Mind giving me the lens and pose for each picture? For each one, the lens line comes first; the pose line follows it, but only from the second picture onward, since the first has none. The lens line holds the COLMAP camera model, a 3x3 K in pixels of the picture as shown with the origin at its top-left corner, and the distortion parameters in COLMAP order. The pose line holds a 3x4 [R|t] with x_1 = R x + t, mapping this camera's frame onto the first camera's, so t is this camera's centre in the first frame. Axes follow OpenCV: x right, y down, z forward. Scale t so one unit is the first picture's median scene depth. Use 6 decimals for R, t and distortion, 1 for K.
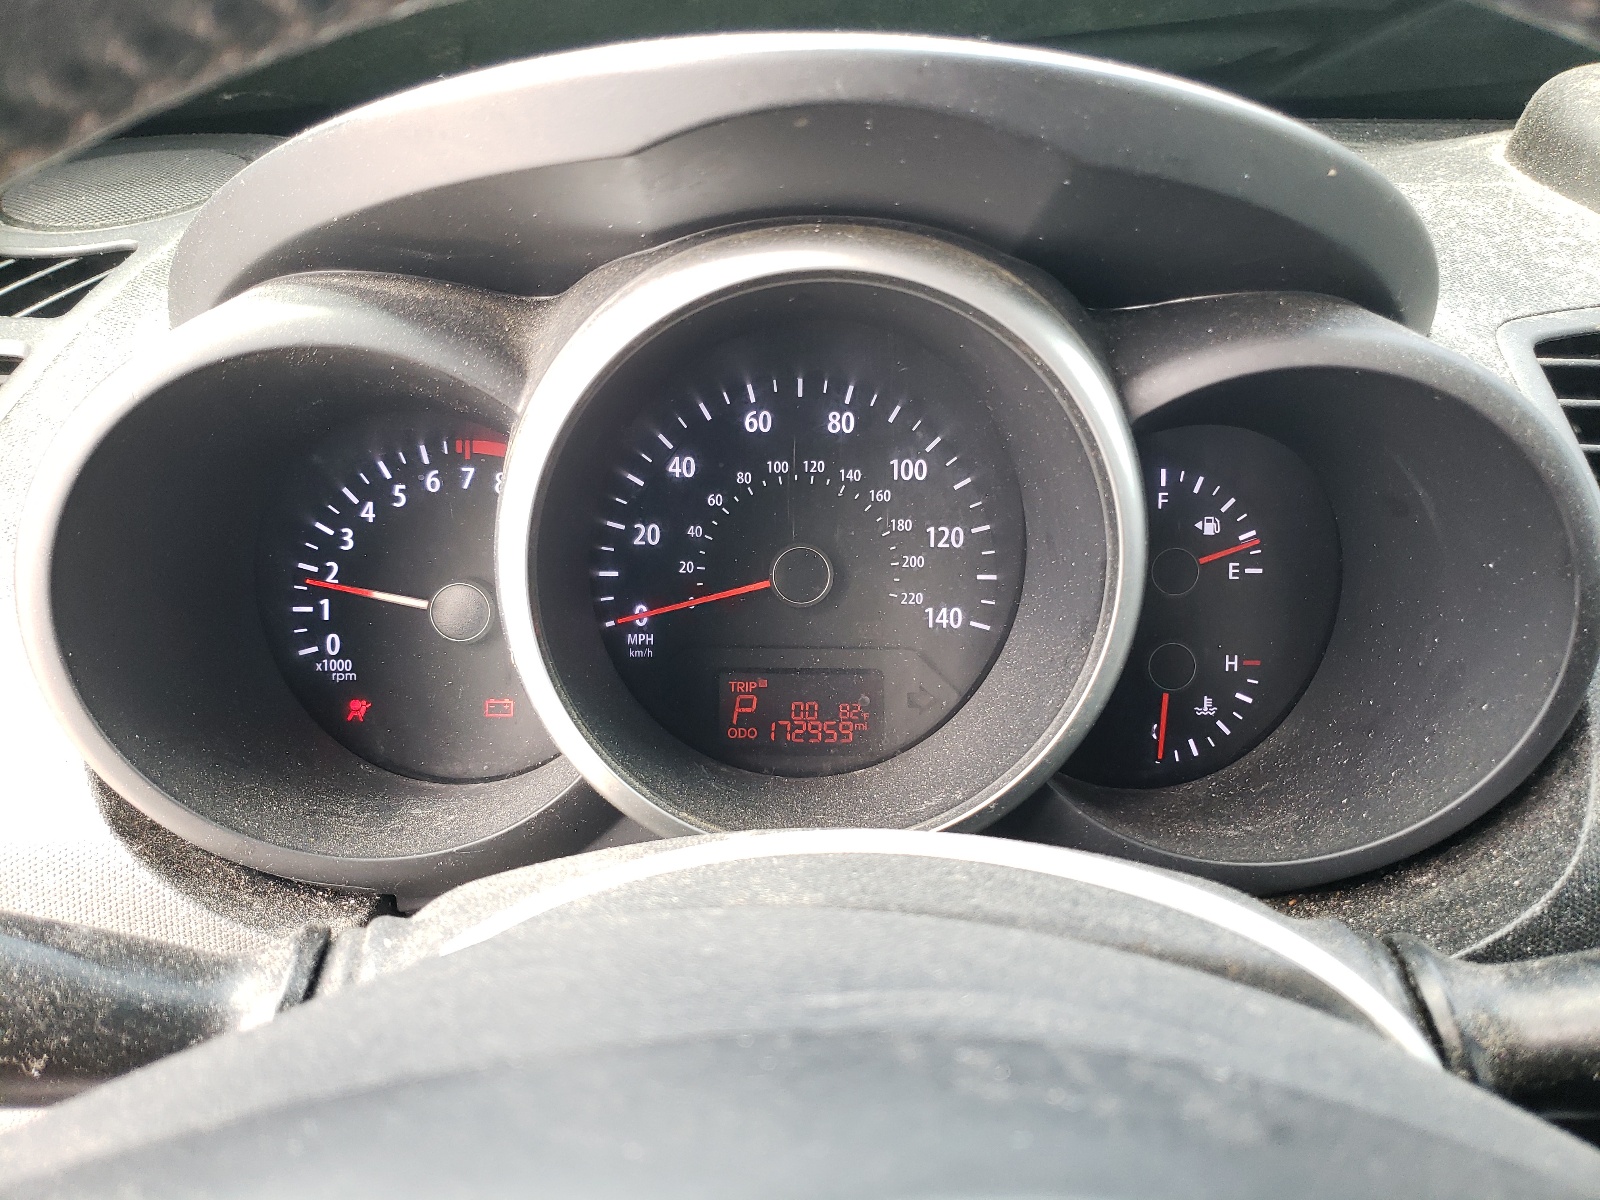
lens RADIAL K [[1214.3, 0, 800.1], [0, 1214.3, 600.0], [0, 0, 1]] dist [-0.002915, -0.000922]
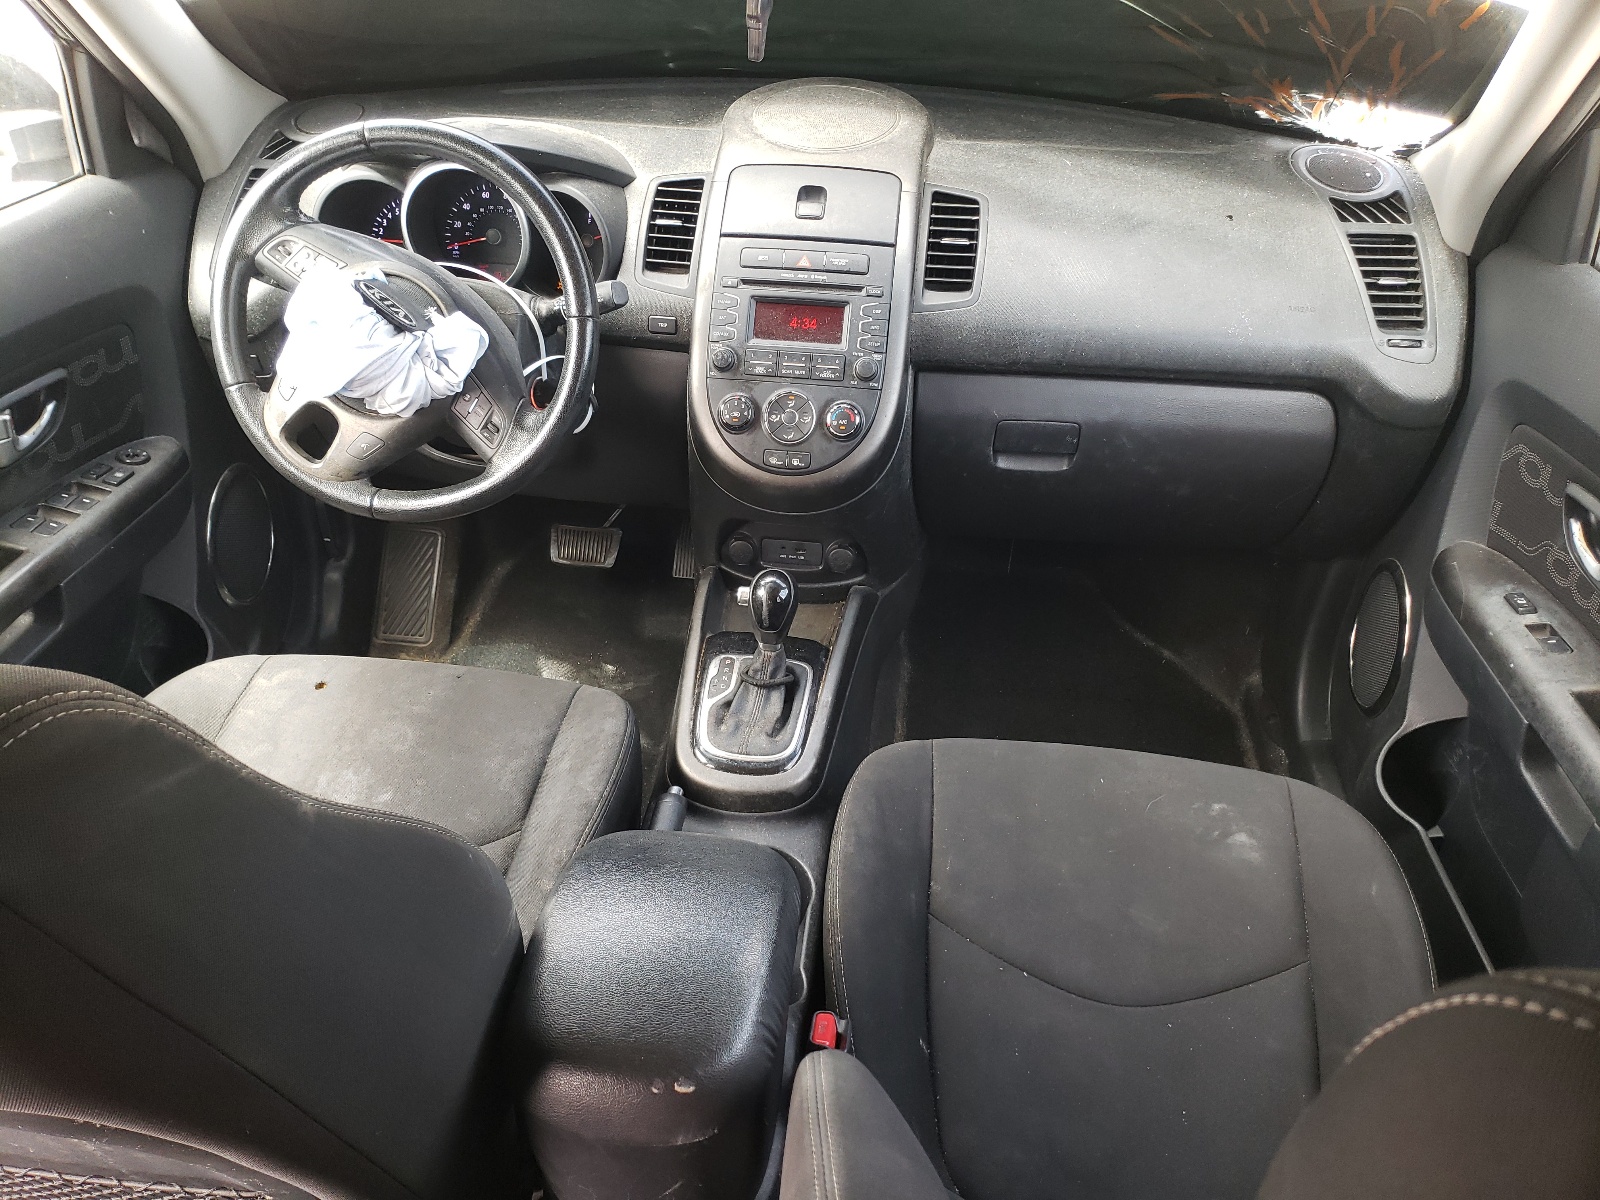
lens RADIAL K [[1214.3, 0, 799.6], [0, 1214.3, 599.6], [0, 0, 1]] dist [-0.002915, -0.000922]
pose [[0.986831, 0.081201, -0.139894, 1.595666], [-0.054131, 0.980782, 0.187448, 0.336985], [0.152426, -0.177407, 0.972262, -2.823963]]
